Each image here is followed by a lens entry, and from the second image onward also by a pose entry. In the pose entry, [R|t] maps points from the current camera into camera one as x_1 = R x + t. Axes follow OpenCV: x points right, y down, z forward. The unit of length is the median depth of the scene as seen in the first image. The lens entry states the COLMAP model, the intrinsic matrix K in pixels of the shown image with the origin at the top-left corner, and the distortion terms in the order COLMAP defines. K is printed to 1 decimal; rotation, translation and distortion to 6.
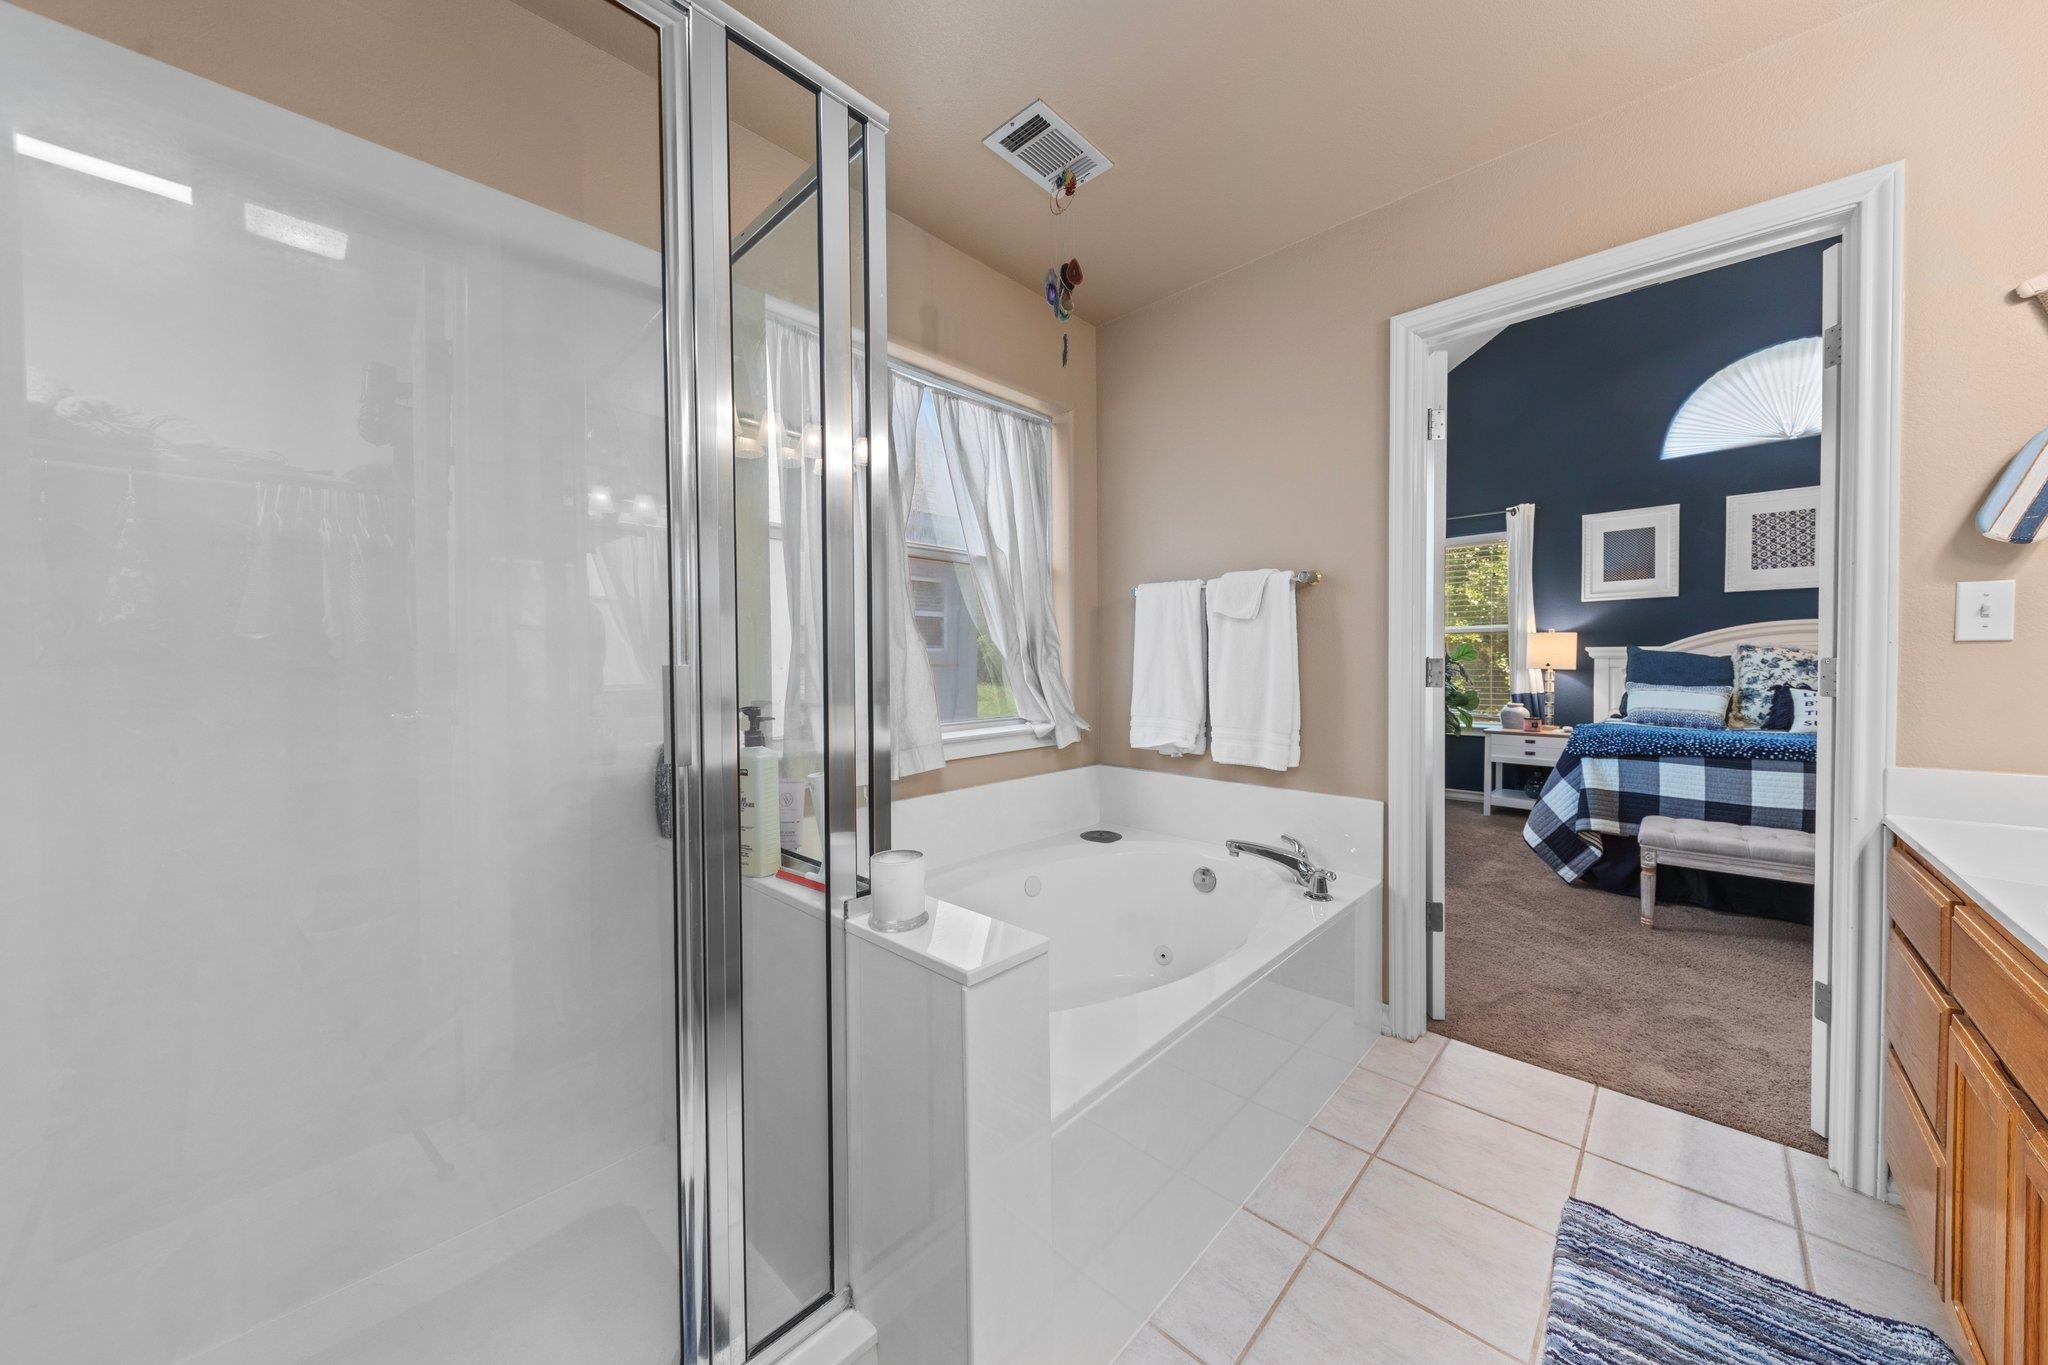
lens RADIAL K [[707.1, 0, 1032.0], [0, 707.1, 677.8], [0, 0, 1]] dist [-0.000743, -0.000443]
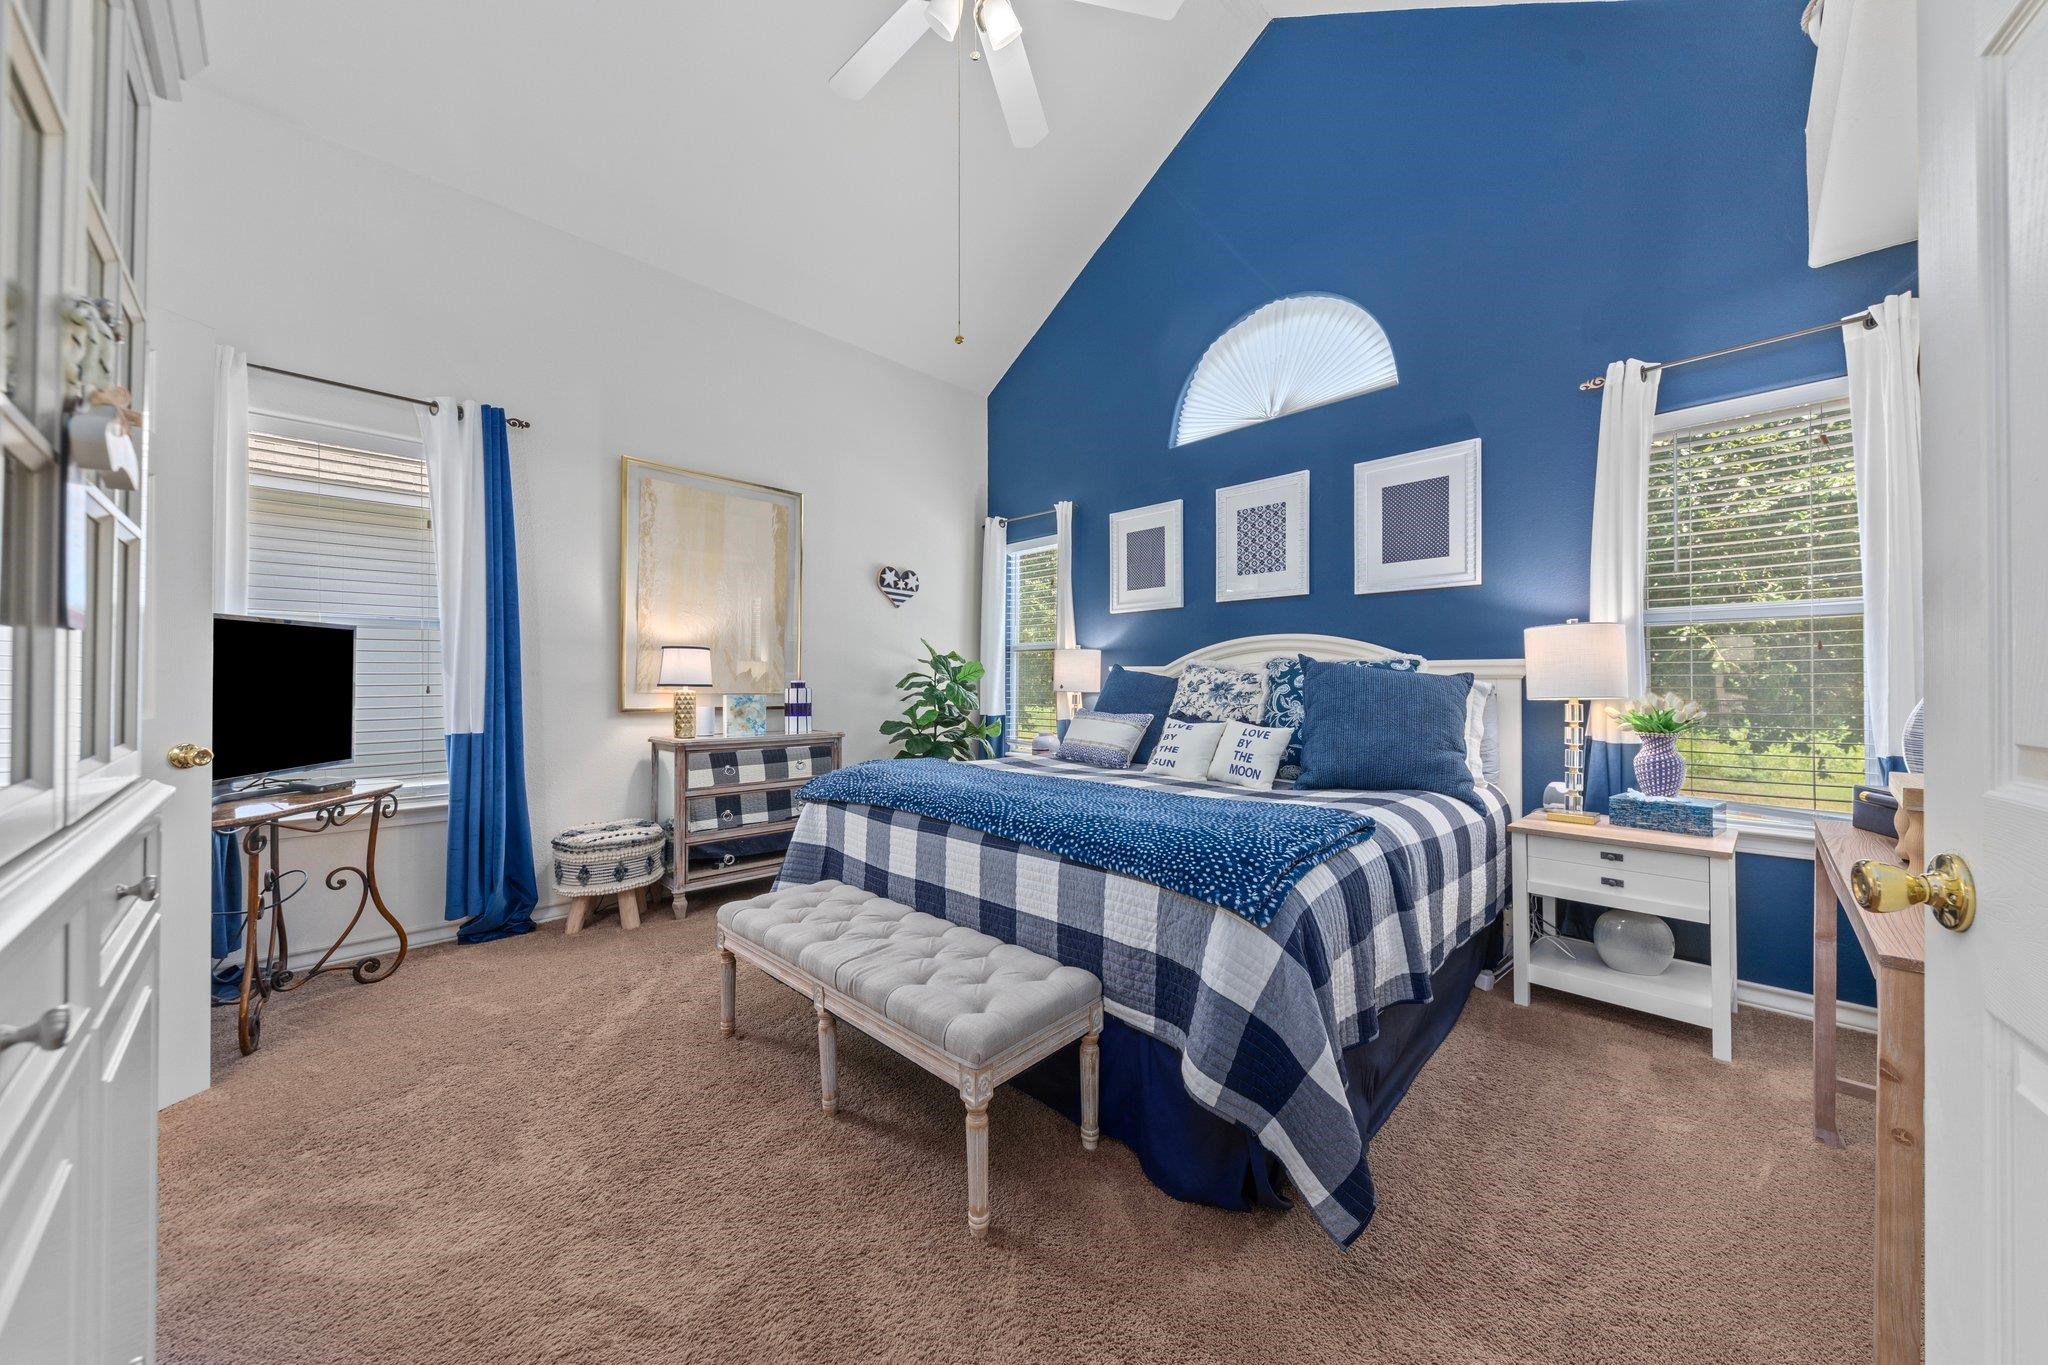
lens RADIAL K [[709.2, 0, 1038.6], [0, 709.2, 678.7], [0, 0, 1]] dist [-0.003393, -0.000151]
pose [[0.999814, 0.008515, -0.017326, 1.217958], [-0.008973, 0.999606, -0.026582, -0.009037], [0.017093, 0.026733, 0.999496, 0.240164]]
